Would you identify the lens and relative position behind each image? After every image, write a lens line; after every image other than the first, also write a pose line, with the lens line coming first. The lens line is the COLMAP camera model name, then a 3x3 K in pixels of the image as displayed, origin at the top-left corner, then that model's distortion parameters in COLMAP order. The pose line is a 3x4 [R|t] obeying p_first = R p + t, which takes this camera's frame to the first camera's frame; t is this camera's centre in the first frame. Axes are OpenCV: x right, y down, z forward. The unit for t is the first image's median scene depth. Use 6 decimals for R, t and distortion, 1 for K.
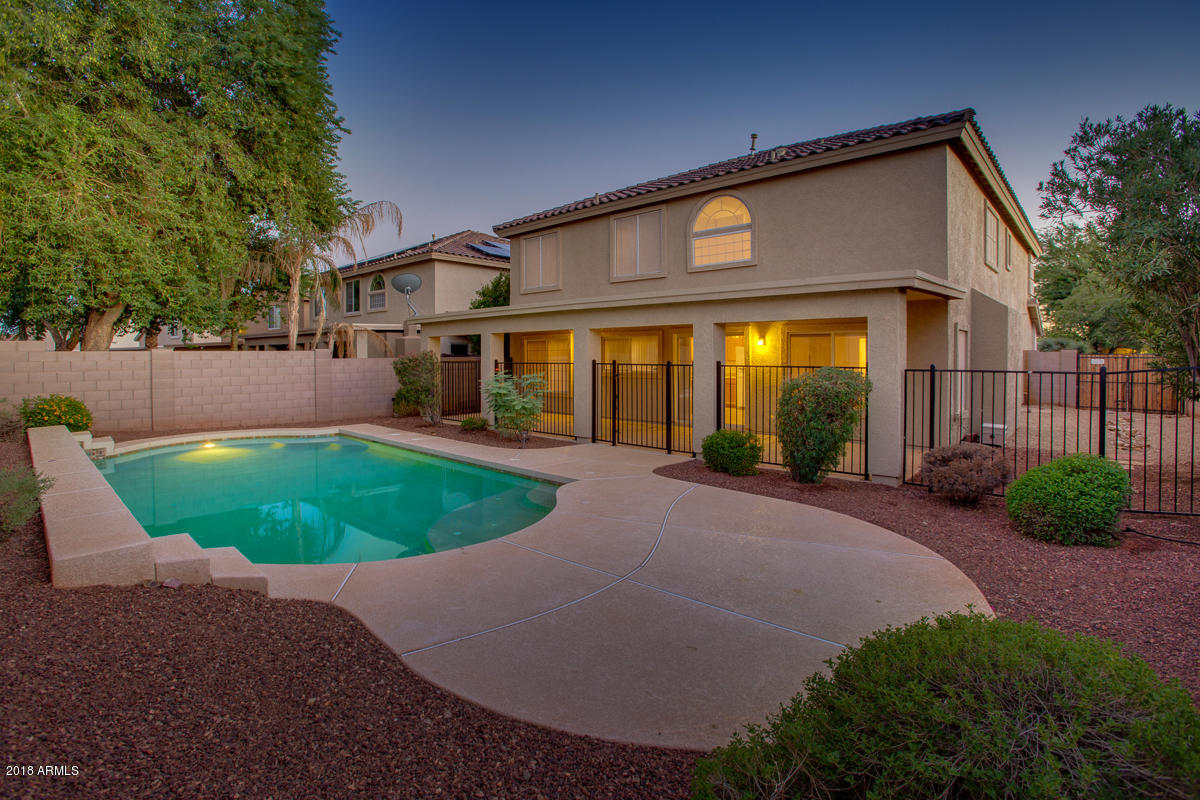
lens RADIAL K [[564.6, 0, 597.5], [0, 564.6, 357.6], [0, 0, 1]] dist [-0.042348, 0.022325]
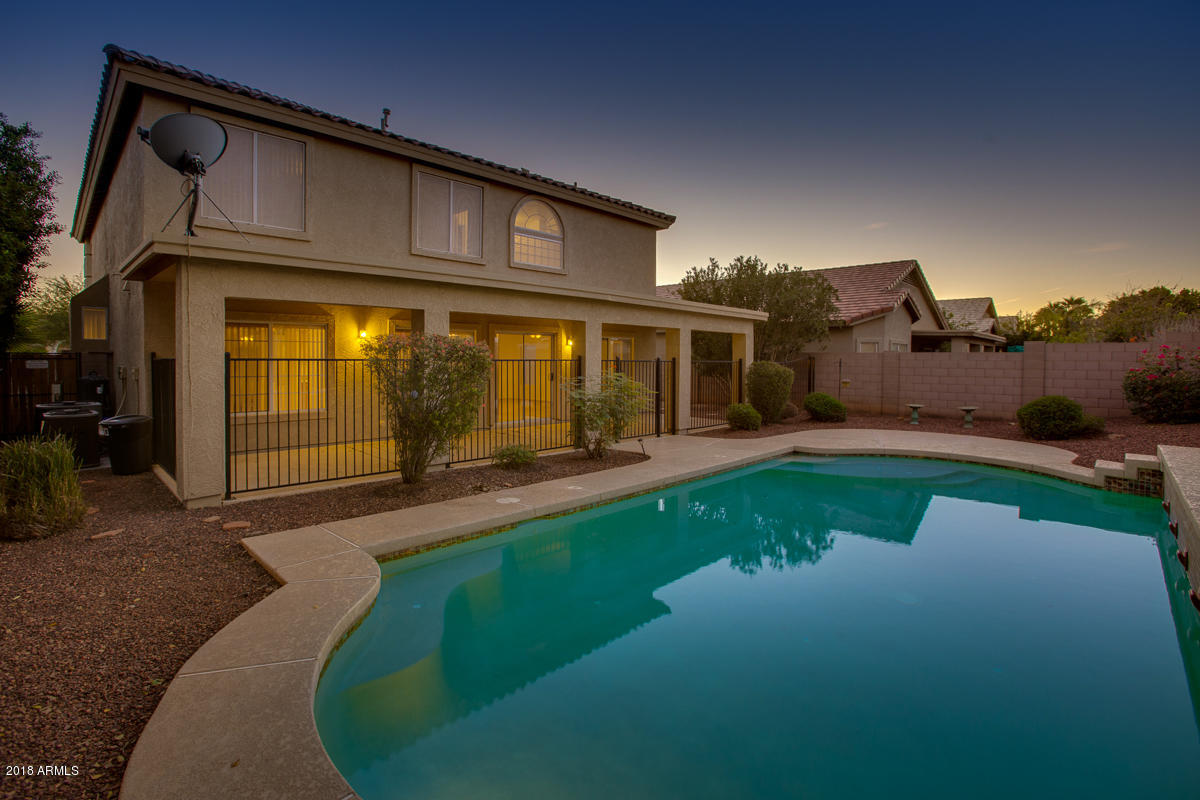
lens RADIAL K [[566.1, 0, 599.5], [0, 566.1, 374.8], [0, 0, 1]] dist [-0.063068, 0.000064]
pose [[0.030850, -0.022780, 0.999264, -0.811802], [0.004793, 0.999732, 0.022642, 0.011570], [-0.999513, 0.004091, 0.030951, 0.841422]]
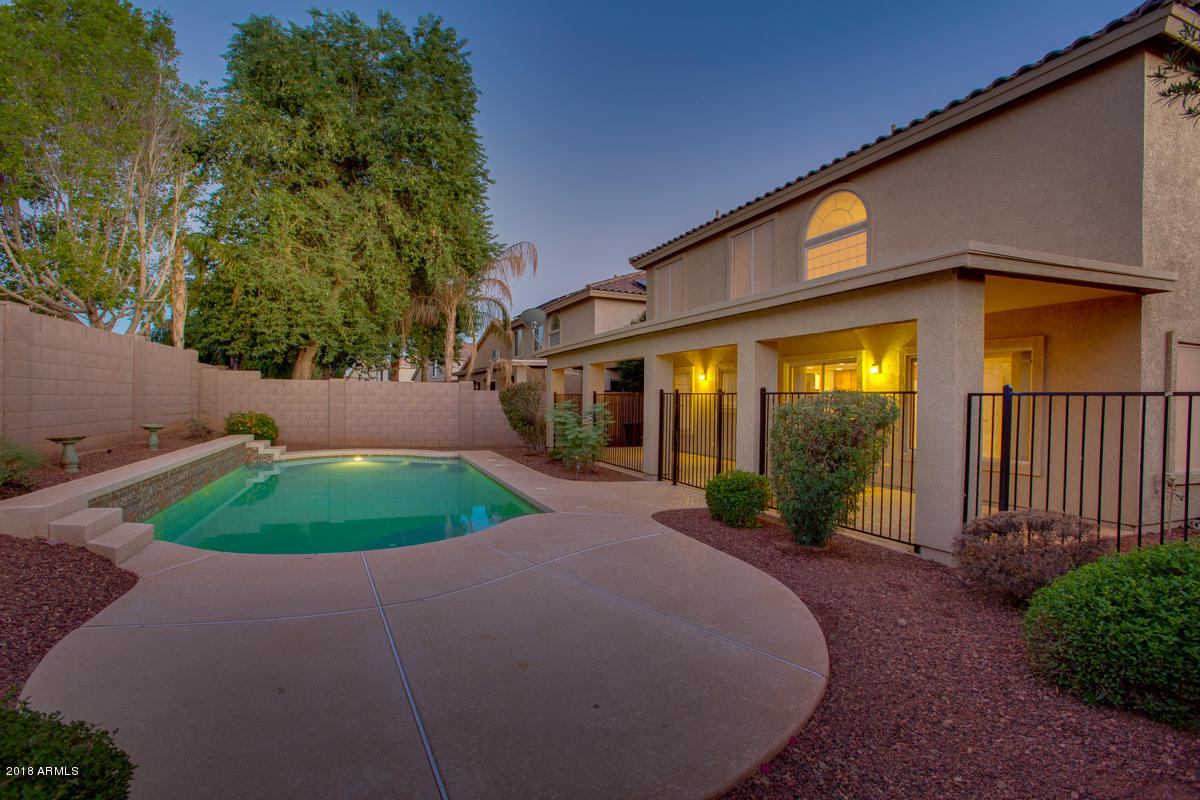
lens RADIAL K [[563.7, 0, 600.0], [0, 563.7, 400.0], [0, 0, 1]] dist [-0.040280, 0.000528]
pose [[0.910692, 0.016723, -0.412748, 0.244030], [-0.018483, 0.999829, -0.000271, 0.020683], [0.412673, 0.007876, 0.910845, 0.119304]]
